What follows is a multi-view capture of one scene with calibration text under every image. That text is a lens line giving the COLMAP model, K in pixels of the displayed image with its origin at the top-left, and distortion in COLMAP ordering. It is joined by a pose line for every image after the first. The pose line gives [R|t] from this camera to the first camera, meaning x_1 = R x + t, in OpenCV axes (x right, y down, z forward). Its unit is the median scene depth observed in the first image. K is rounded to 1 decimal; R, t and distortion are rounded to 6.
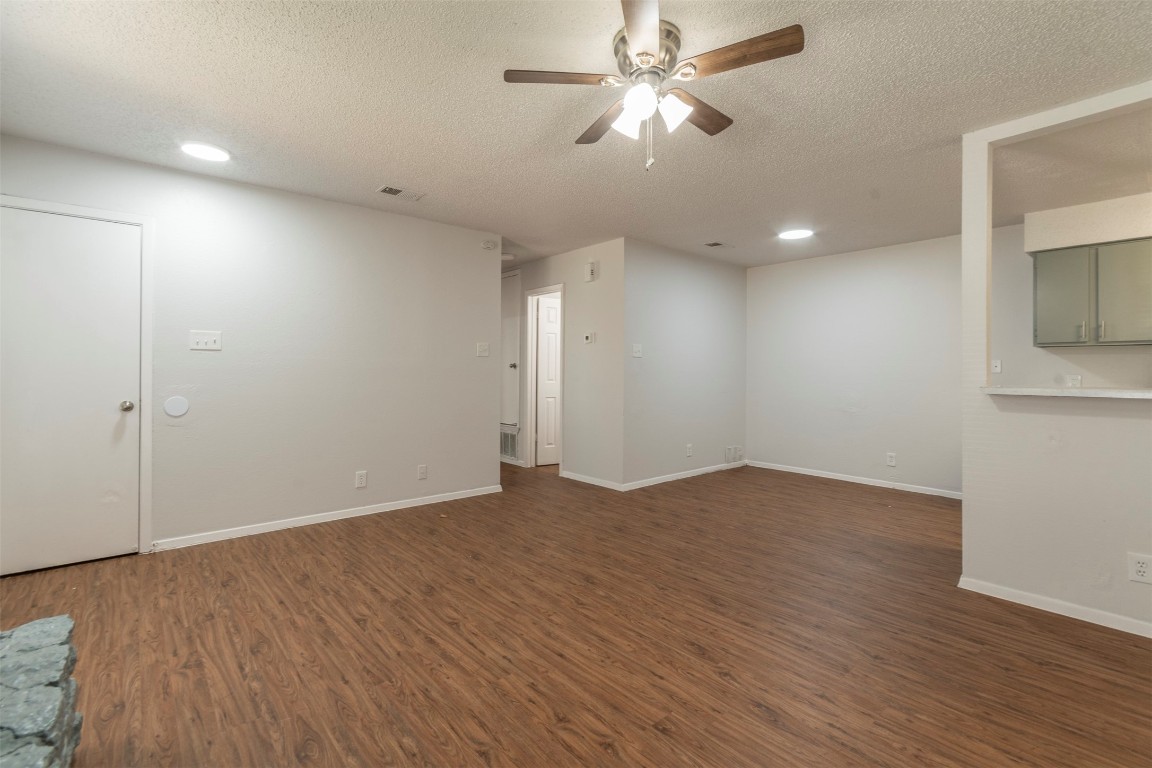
lens RADIAL K [[517.0, 0, 574.5], [0, 517.0, 377.4], [0, 0, 1]] dist [0.018070, 0.000086]
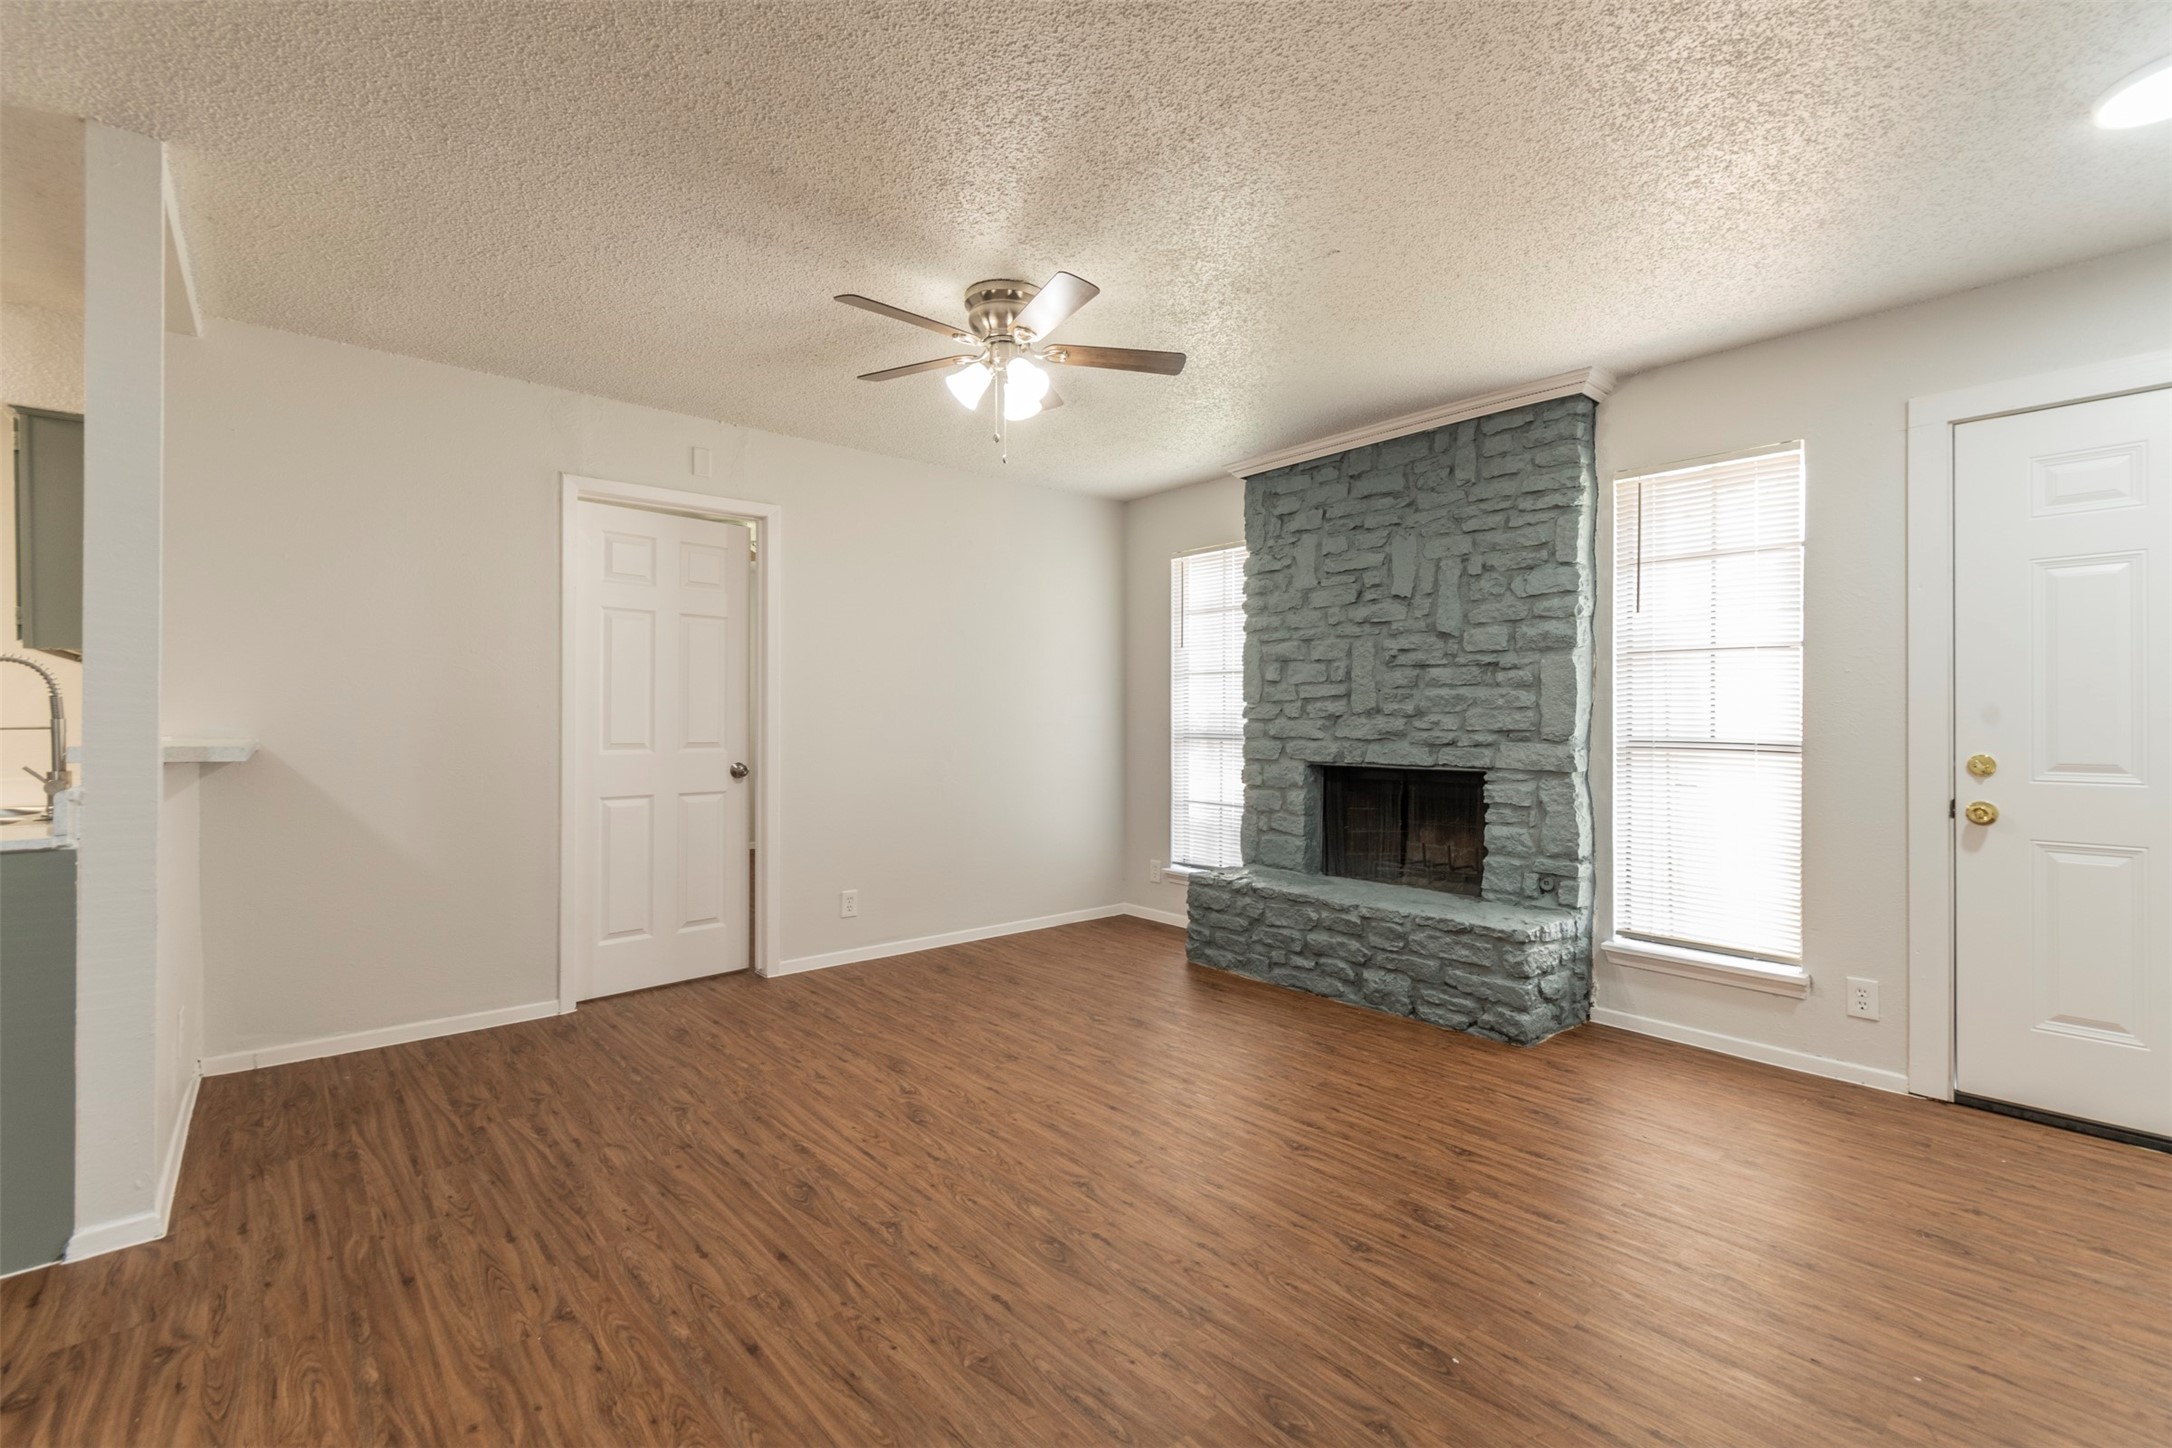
lens RADIAL K [[974.8, 0, 1083.2], [0, 974.8, 711.5], [0, 0, 1]] dist [0.018070, 0.000086]
pose [[-0.999946, -0.007371, 0.007295, 0.008765], [-0.007354, 0.999970, 0.002329, -0.023302], [-0.007312, 0.002276, -0.999971, 2.065284]]
